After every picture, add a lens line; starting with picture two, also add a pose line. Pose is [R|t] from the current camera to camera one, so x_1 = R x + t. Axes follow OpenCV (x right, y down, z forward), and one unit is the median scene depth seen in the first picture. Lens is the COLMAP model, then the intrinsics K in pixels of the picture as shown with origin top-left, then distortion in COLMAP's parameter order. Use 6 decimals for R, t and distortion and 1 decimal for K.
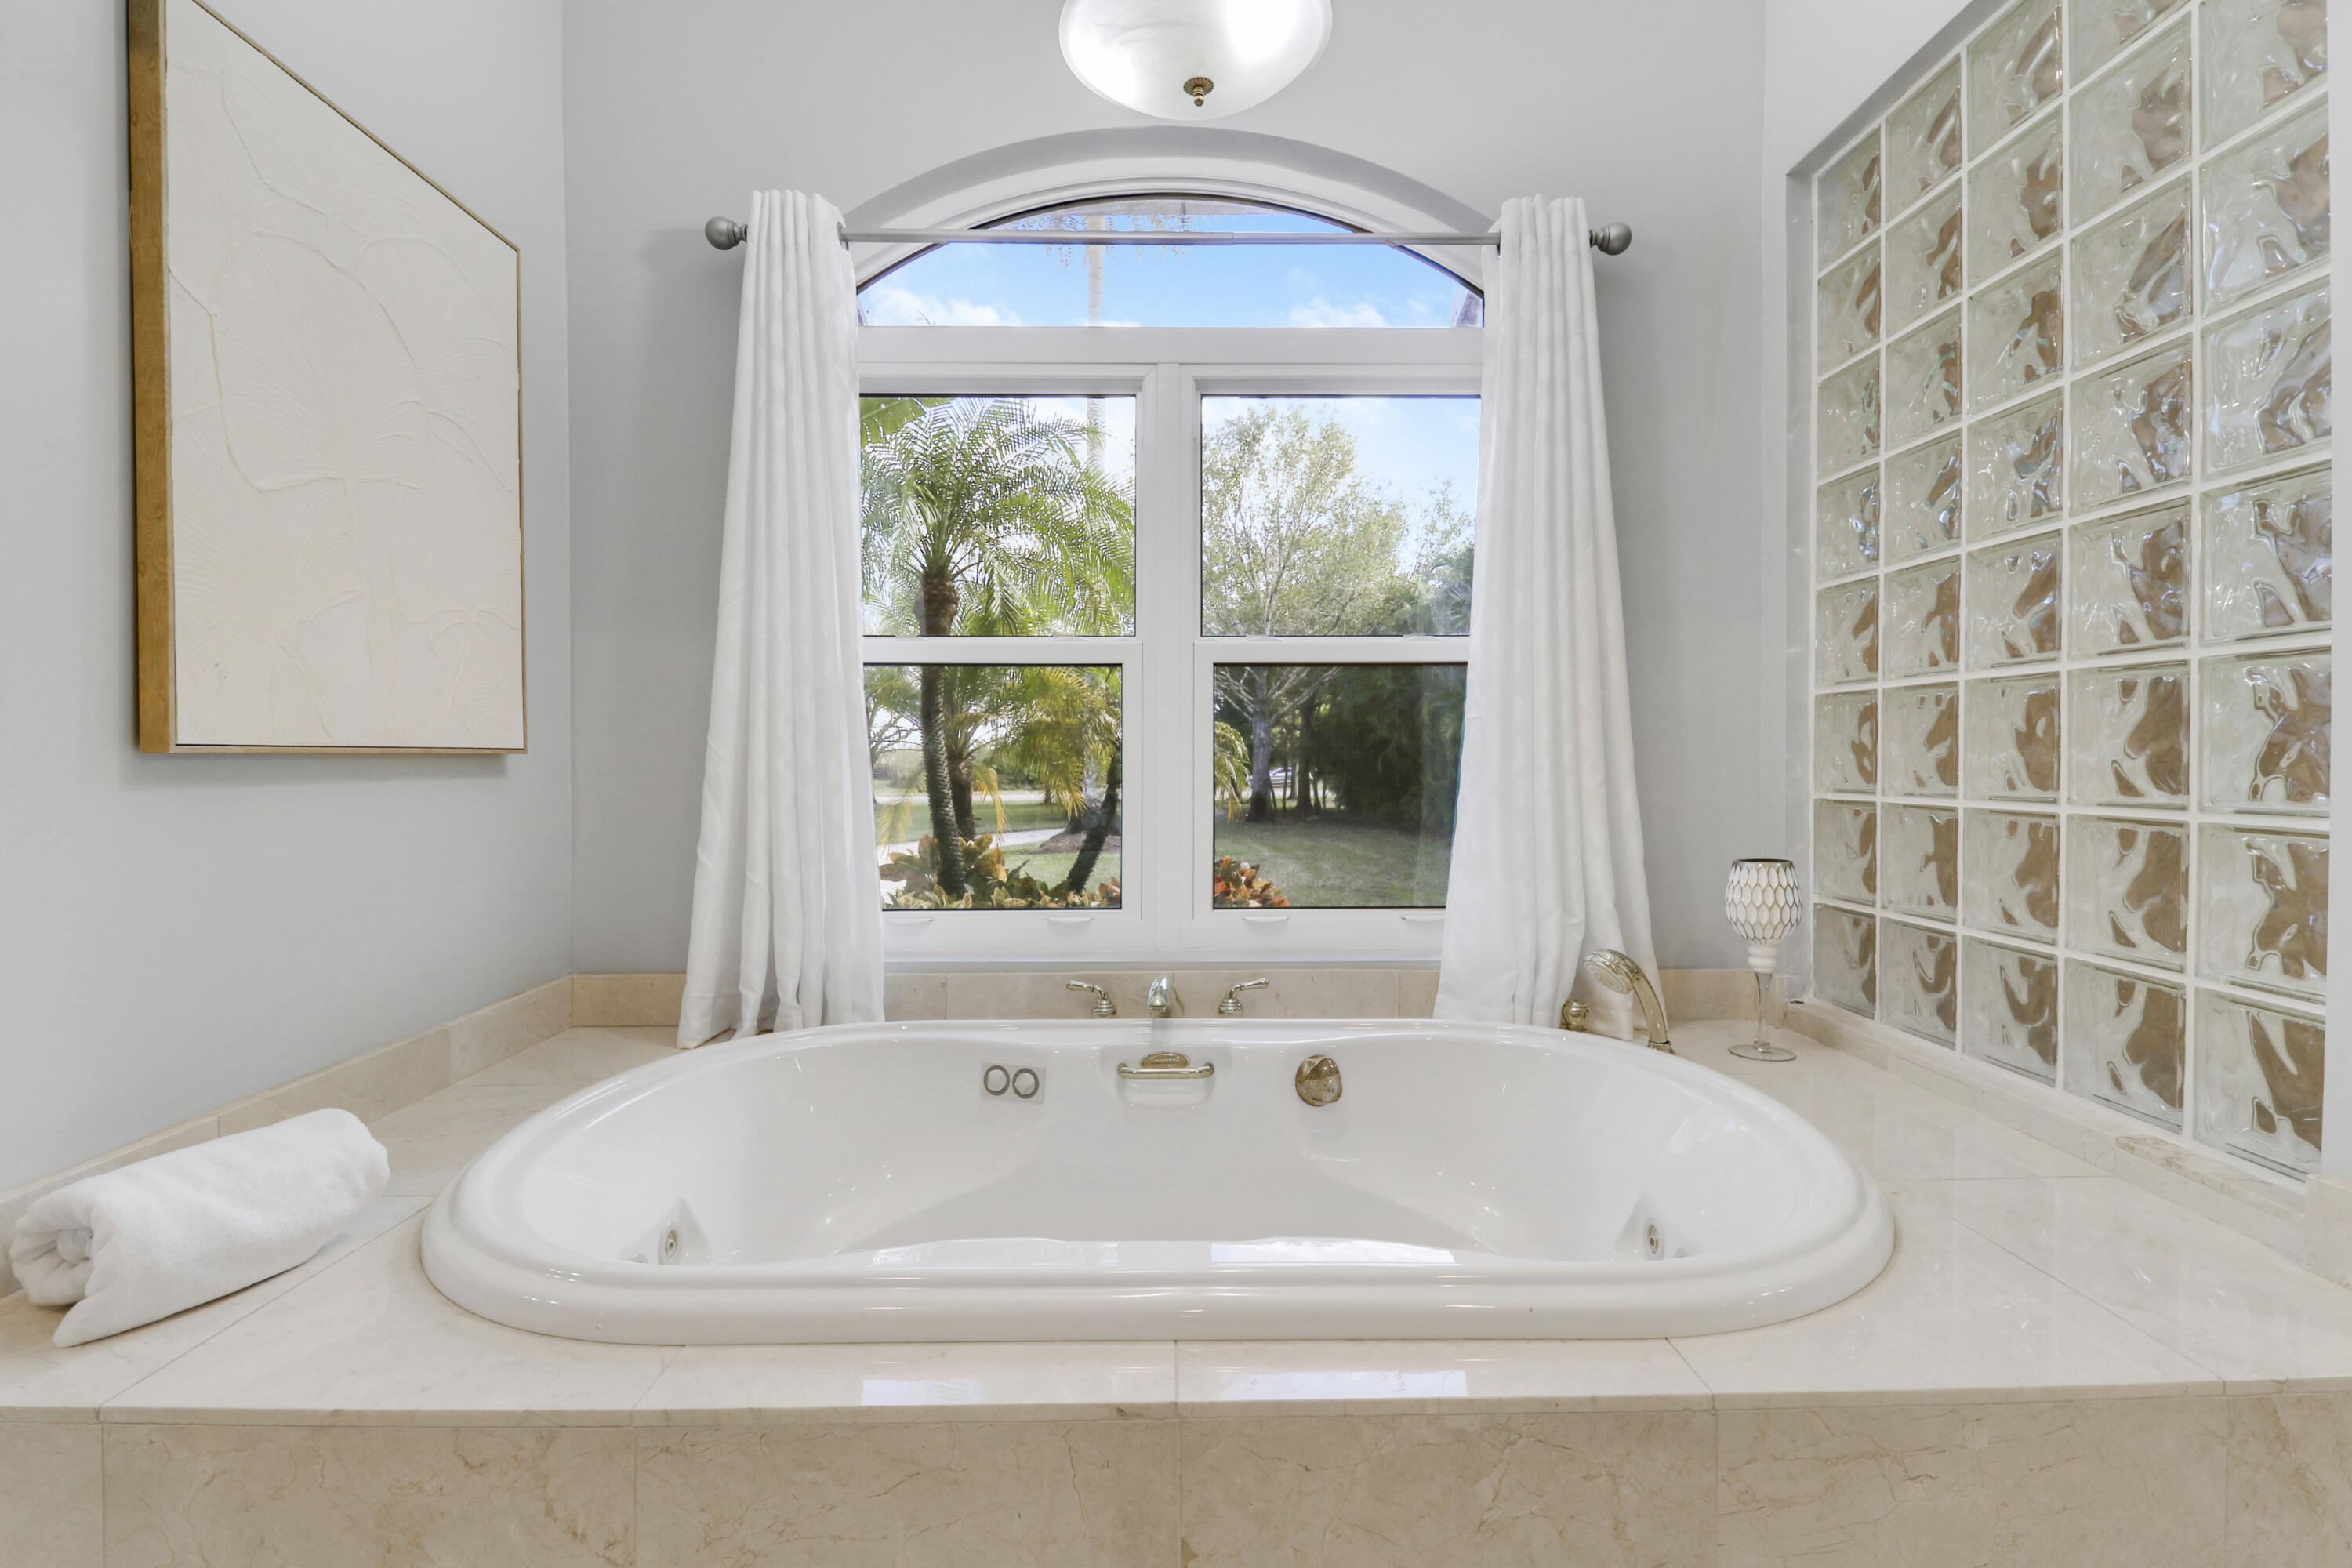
lens RADIAL K [[1107.0, 0, 1177.9], [0, 1107.0, 764.8], [0, 0, 1]] dist [-0.015120, 0.000115]
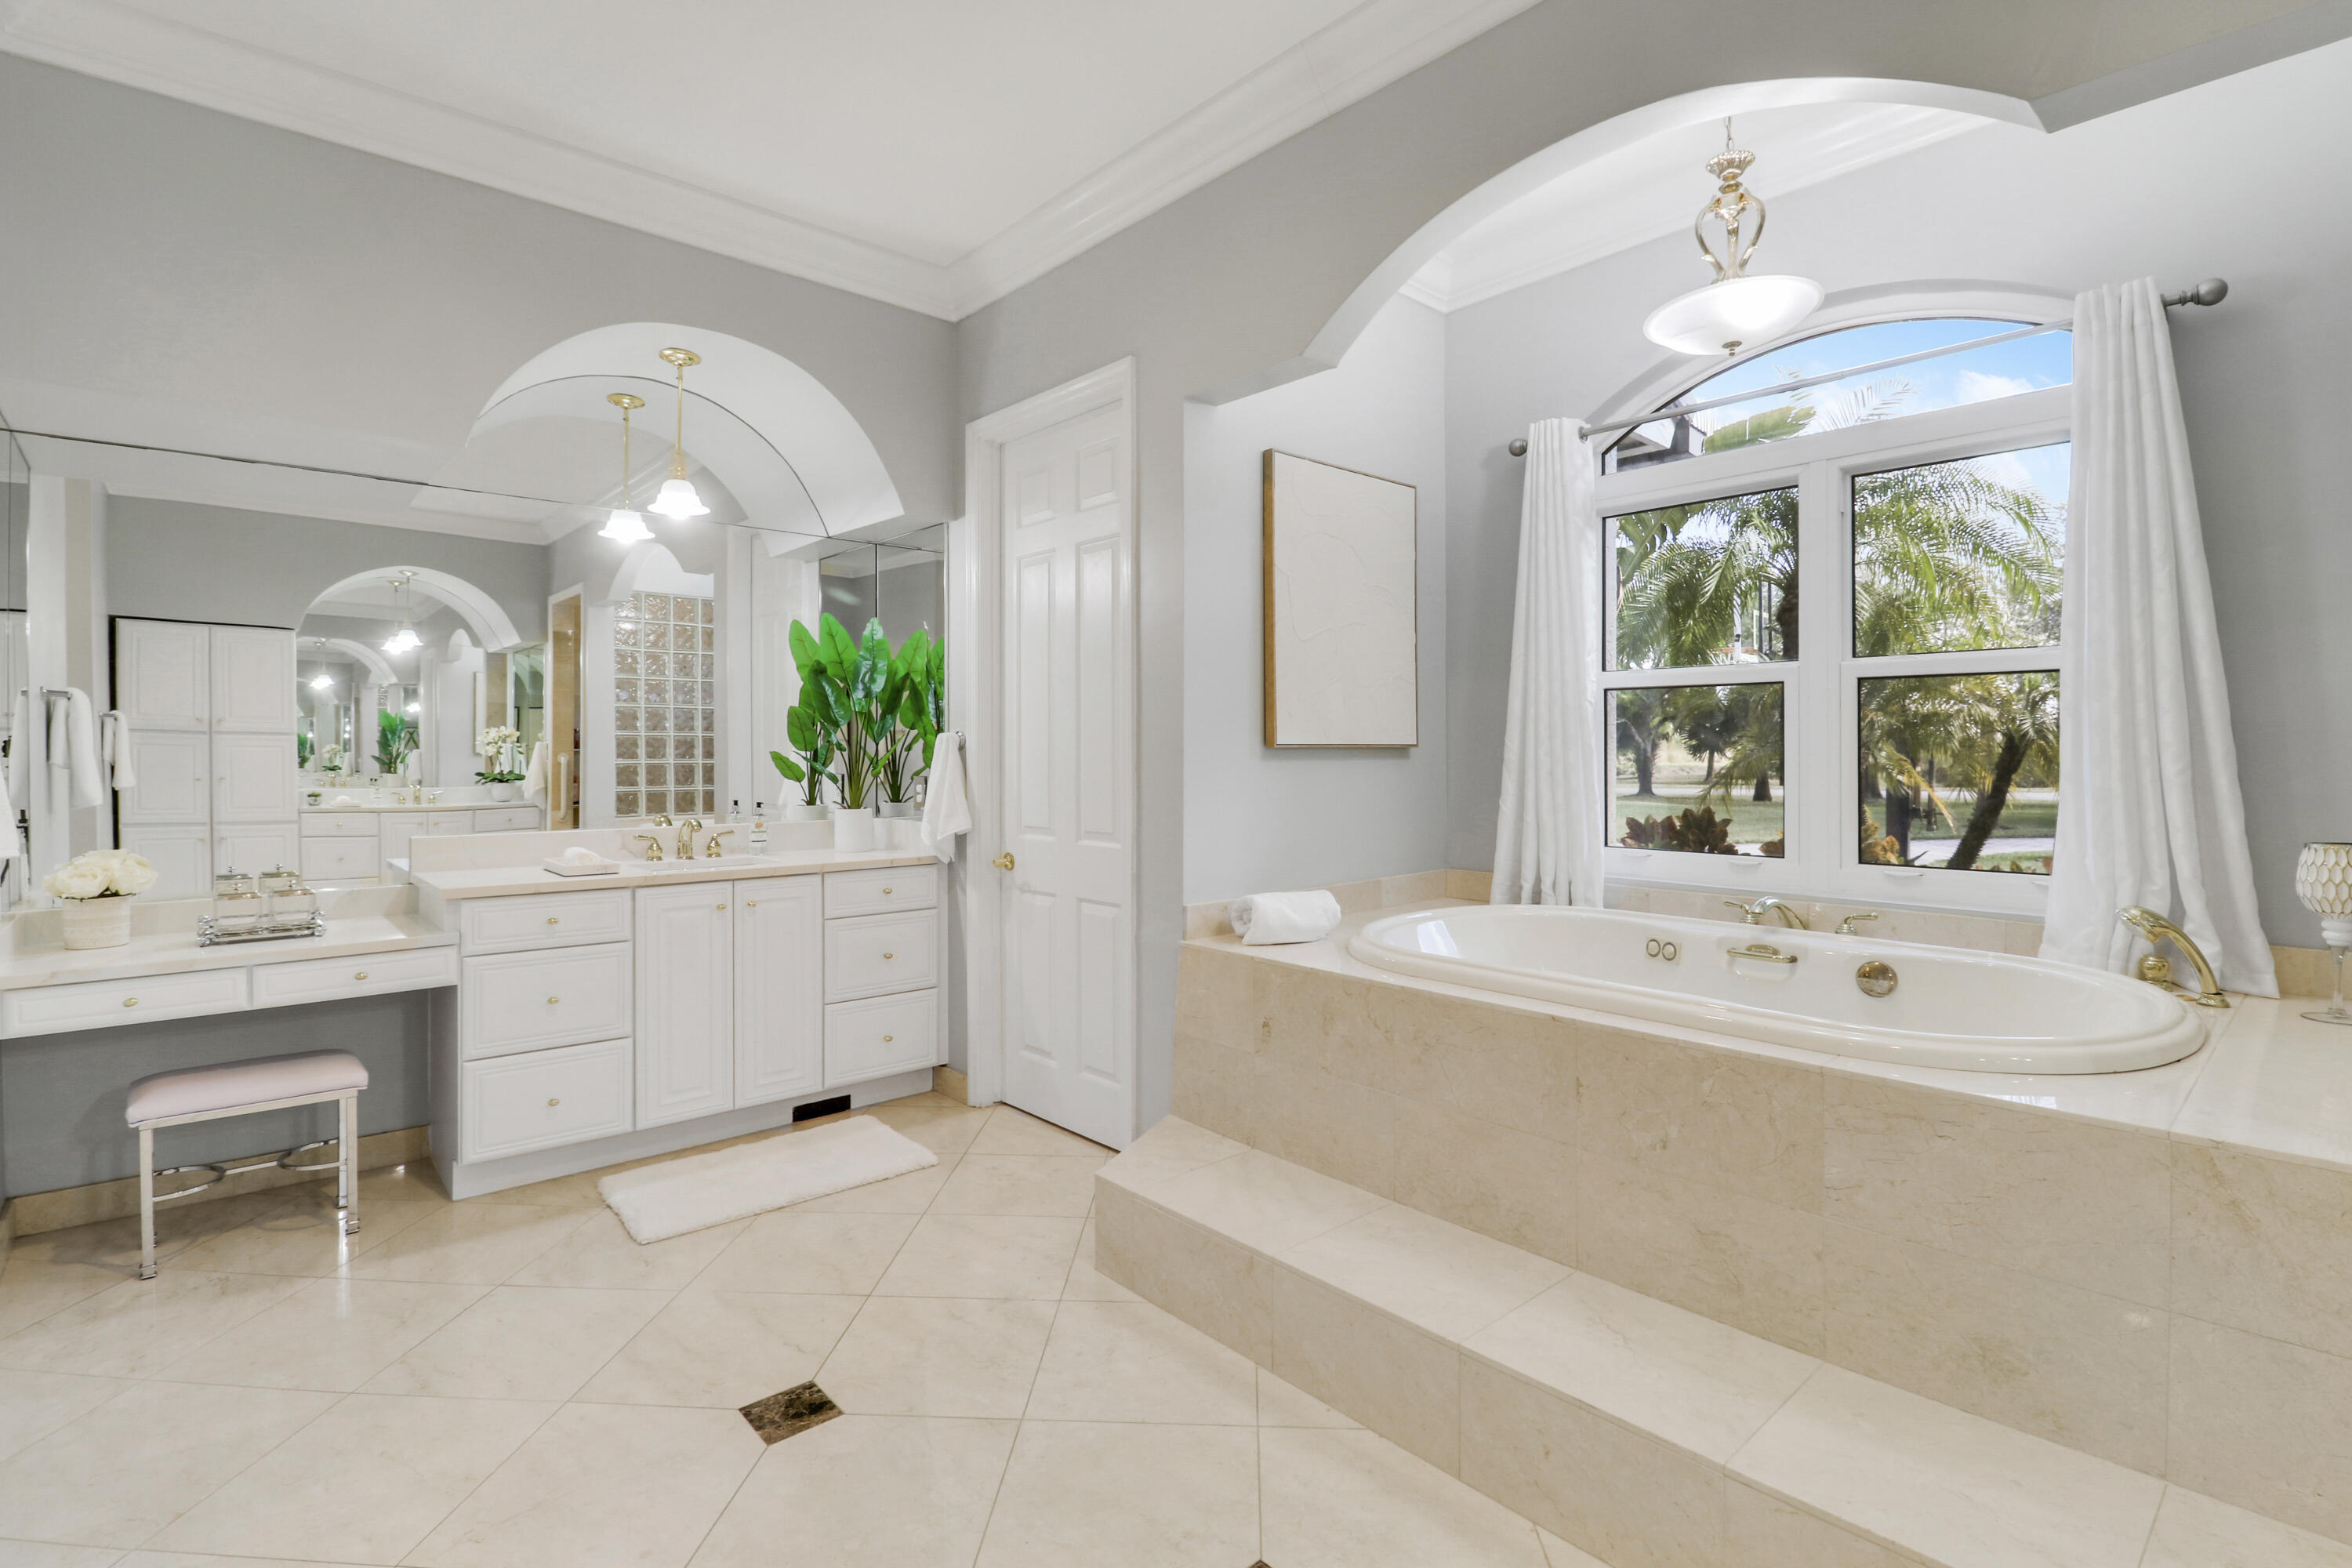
lens RADIAL K [[1107.0, 0, 1177.9], [0, 1107.0, 764.8], [0, 0, 1]] dist [-0.015120, 0.000115]
pose [[0.654971, 0.011016, -0.755574, 0.594921], [-0.005398, 0.999936, 0.009900, 0.003804], [0.755635, -0.002405, 0.654988, -0.584571]]
